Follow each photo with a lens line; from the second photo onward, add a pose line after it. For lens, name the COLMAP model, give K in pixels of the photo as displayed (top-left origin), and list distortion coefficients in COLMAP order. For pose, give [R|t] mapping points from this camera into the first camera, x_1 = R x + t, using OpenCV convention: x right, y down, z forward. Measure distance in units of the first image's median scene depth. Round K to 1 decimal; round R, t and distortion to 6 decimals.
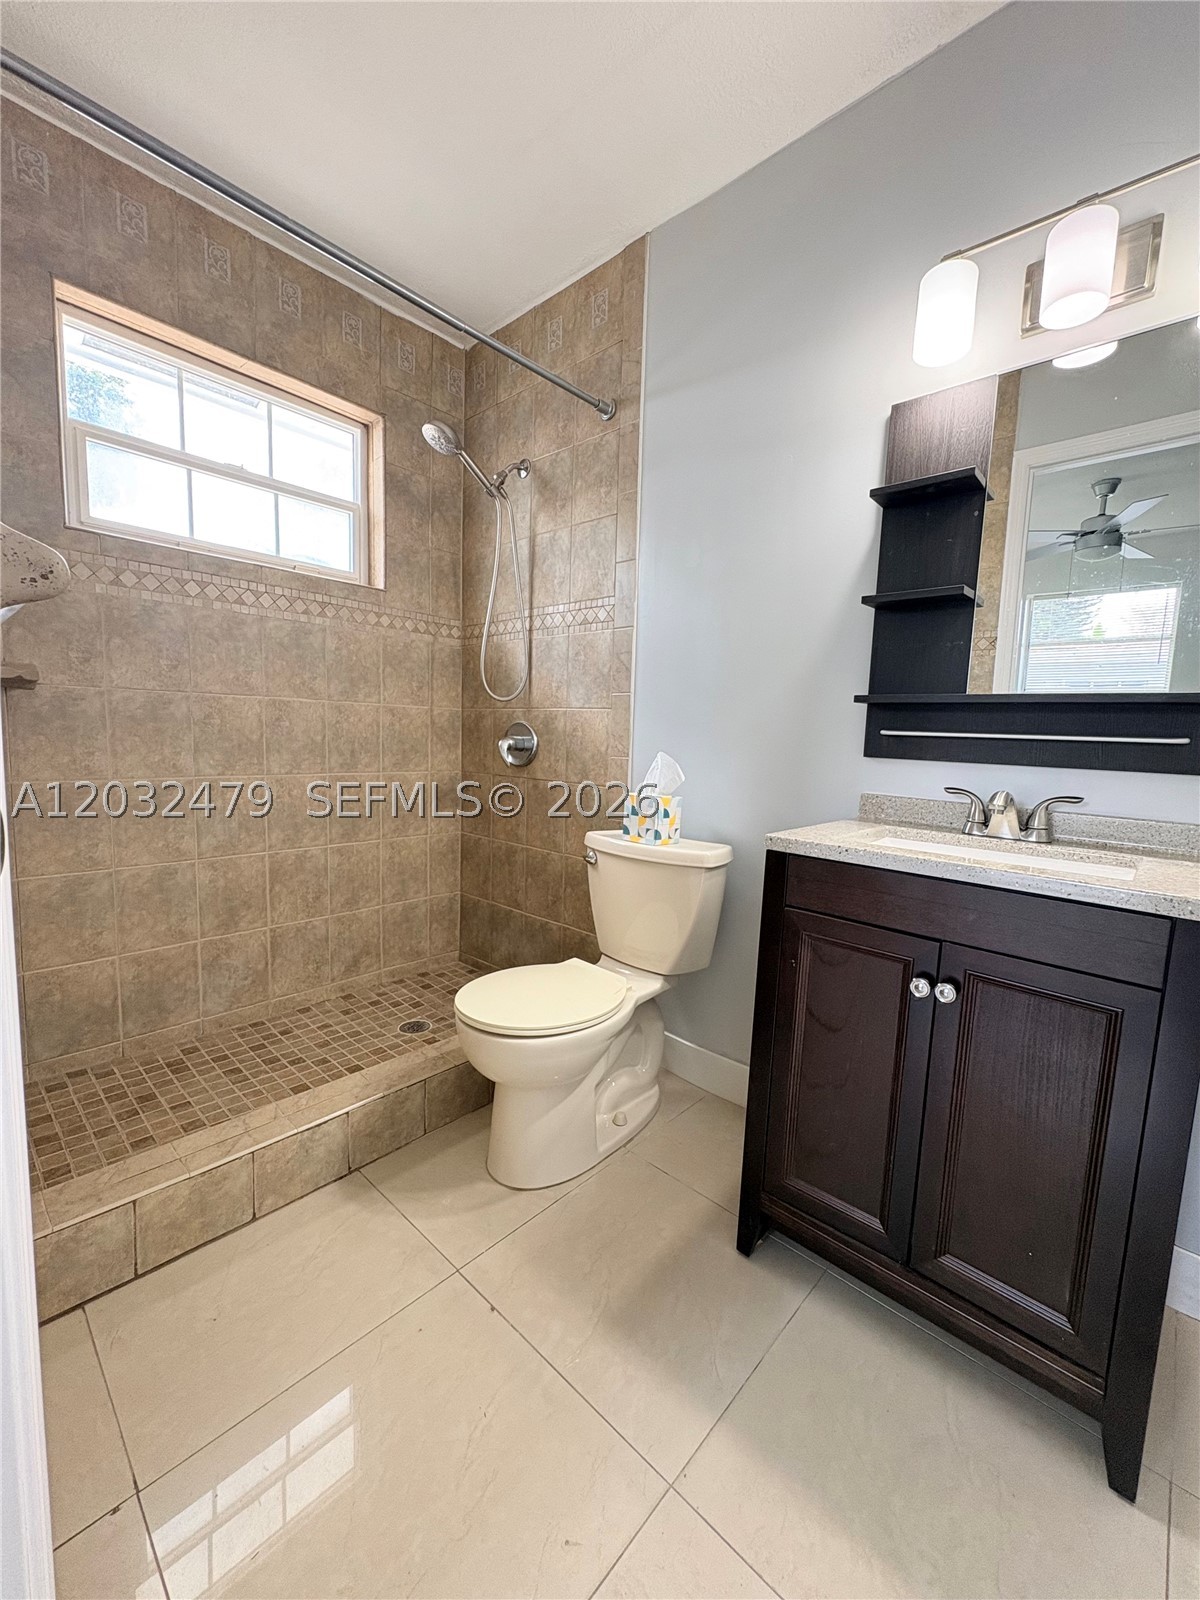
lens RADIAL K [[638.3, 0, 600.0], [0, 638.3, 800.0], [0, 0, 1]] dist [0.001207, -0.000330]
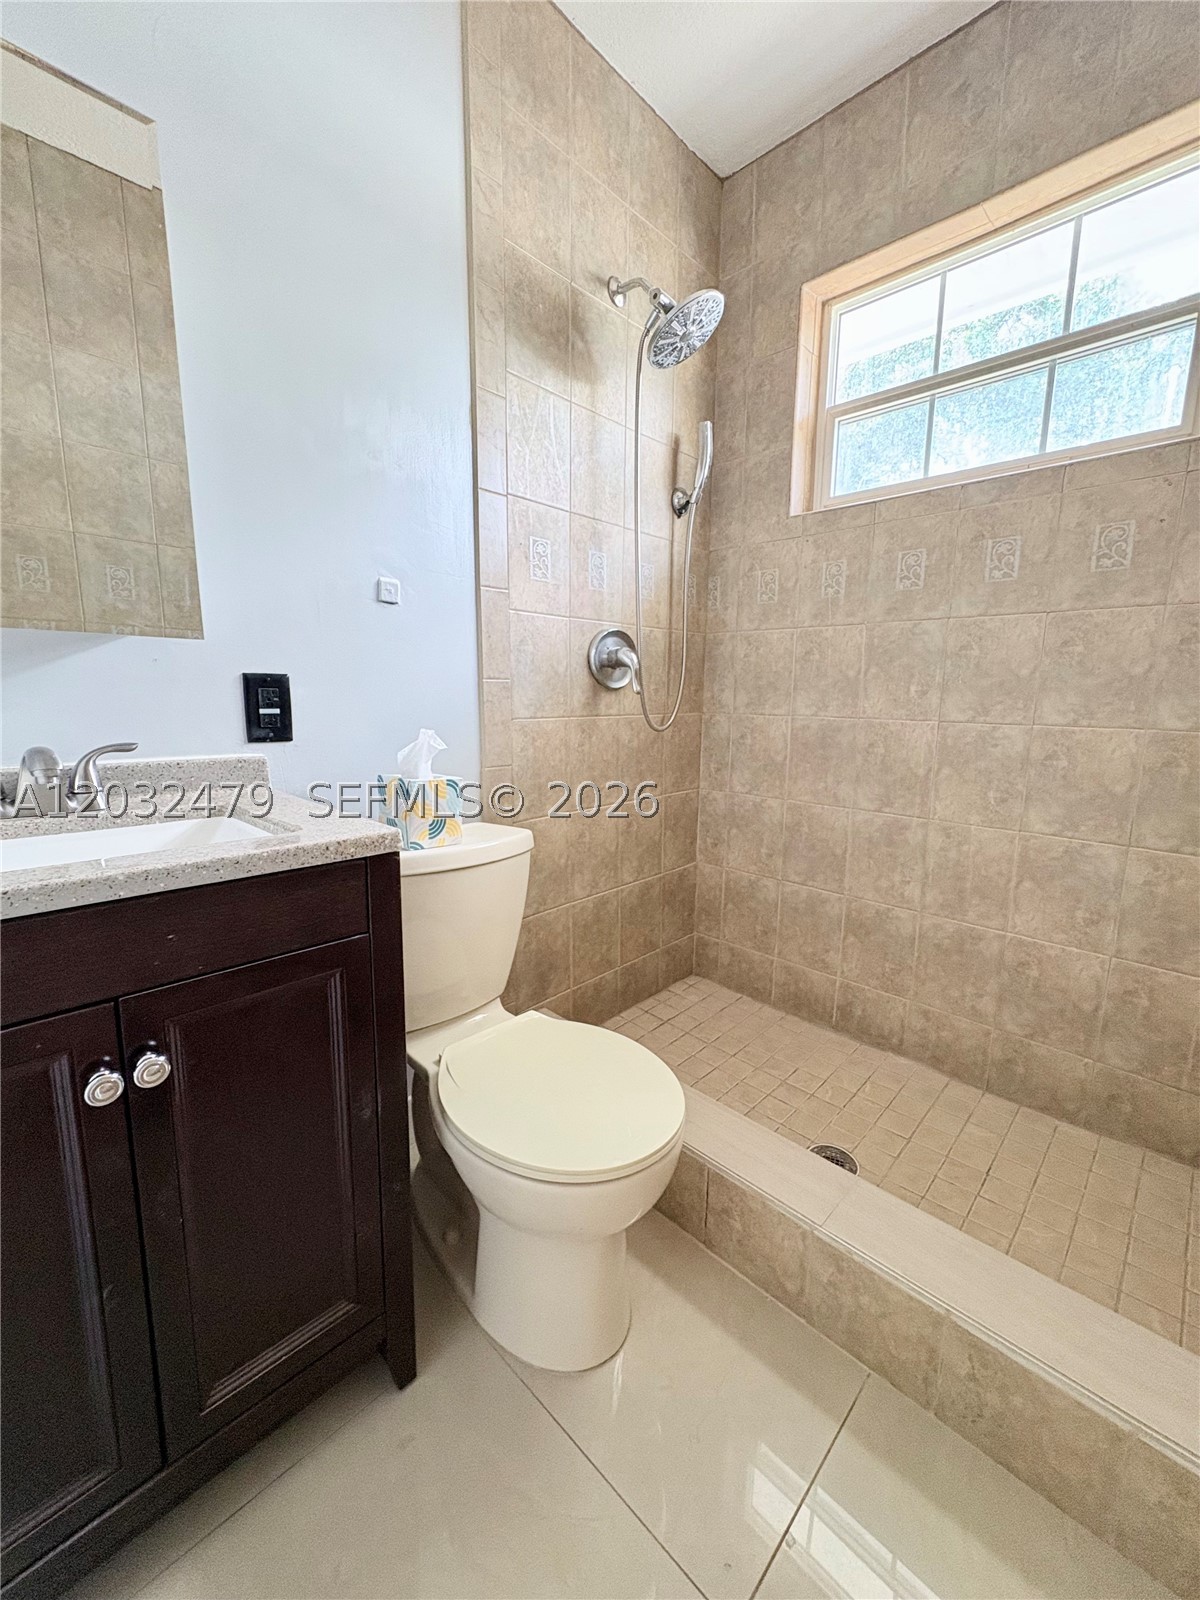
lens RADIAL K [[638.3, 0, 600.0], [0, 638.3, 800.0], [0, 0, 1]] dist [0.001207, -0.000330]
pose [[-0.021146, 0.122168, -0.992284, 0.342637], [-0.122320, 0.984734, 0.123846, 0.001312], [0.992265, 0.123995, -0.005879, 0.569811]]
